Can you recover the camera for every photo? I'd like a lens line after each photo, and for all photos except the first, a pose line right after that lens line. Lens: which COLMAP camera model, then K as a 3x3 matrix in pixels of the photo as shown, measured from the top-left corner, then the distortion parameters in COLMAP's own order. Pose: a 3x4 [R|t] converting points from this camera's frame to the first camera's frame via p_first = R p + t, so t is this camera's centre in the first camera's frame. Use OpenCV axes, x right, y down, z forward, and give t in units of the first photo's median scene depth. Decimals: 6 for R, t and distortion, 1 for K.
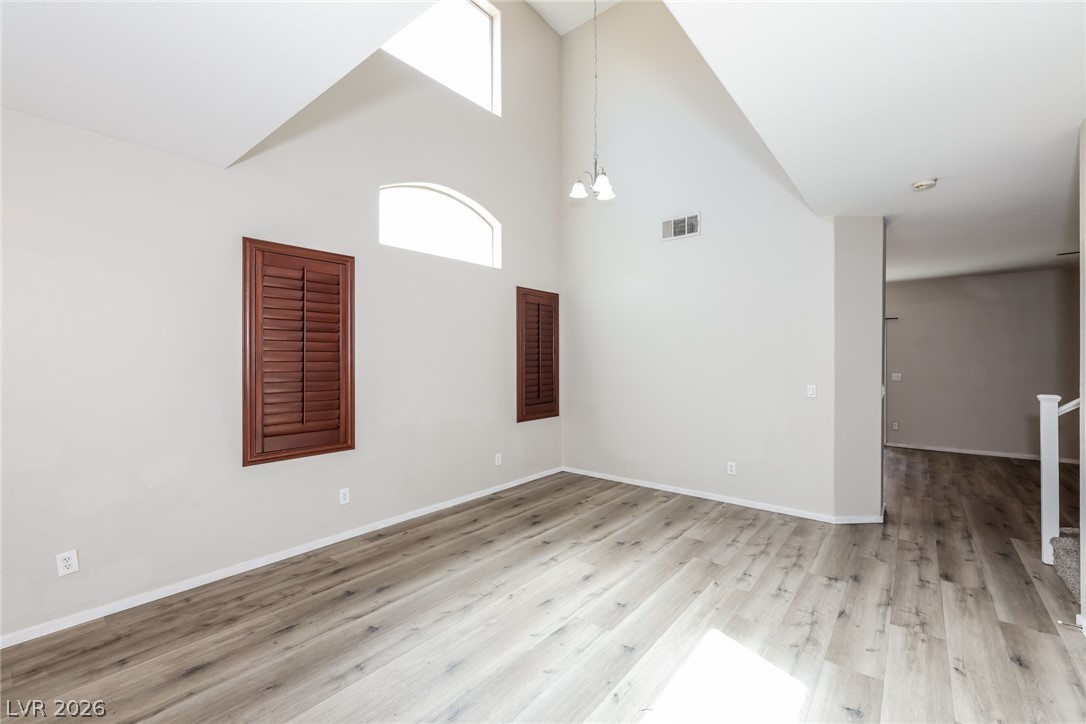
lens RADIAL K [[457.6, 0, 532.4], [0, 457.6, 358.9], [0, 0, 1]] dist [0.001605, 0.000473]
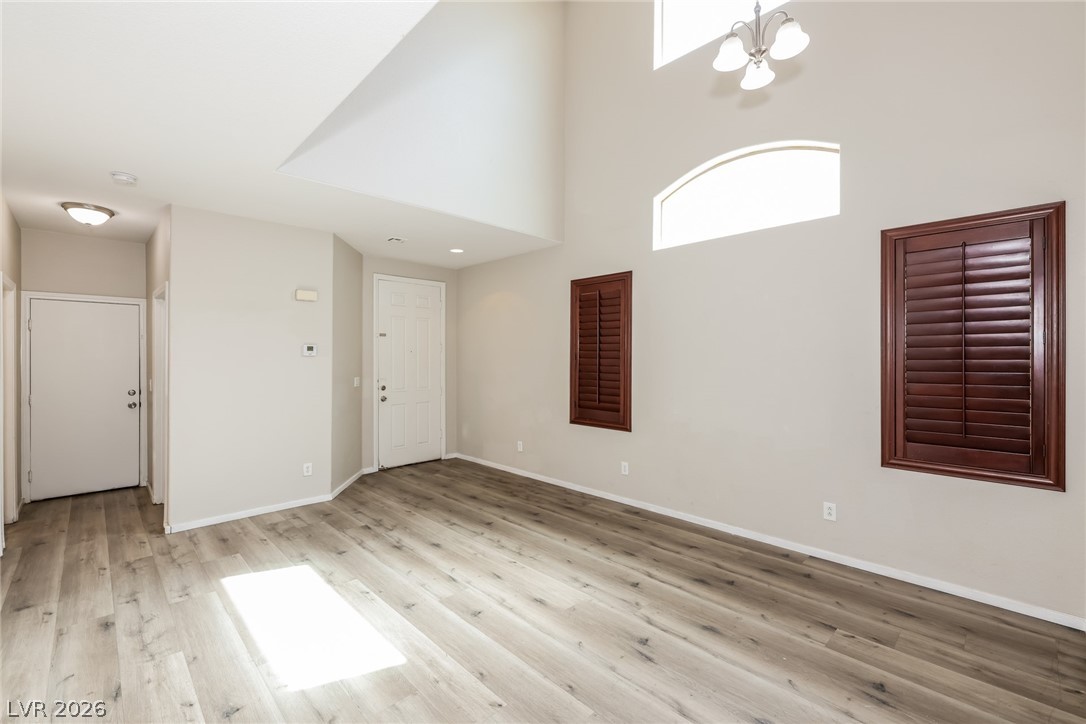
lens RADIAL K [[456.1, 0, 545.0], [0, 456.1, 357.4], [0, 0, 1]] dist [-0.000120, 0.000266]
pose [[-0.092009, 0.000988, -0.995758, 0.926174], [0.000731, 0.999999, 0.000924, 0.001955], [0.995758, -0.000643, -0.092009, 1.009905]]
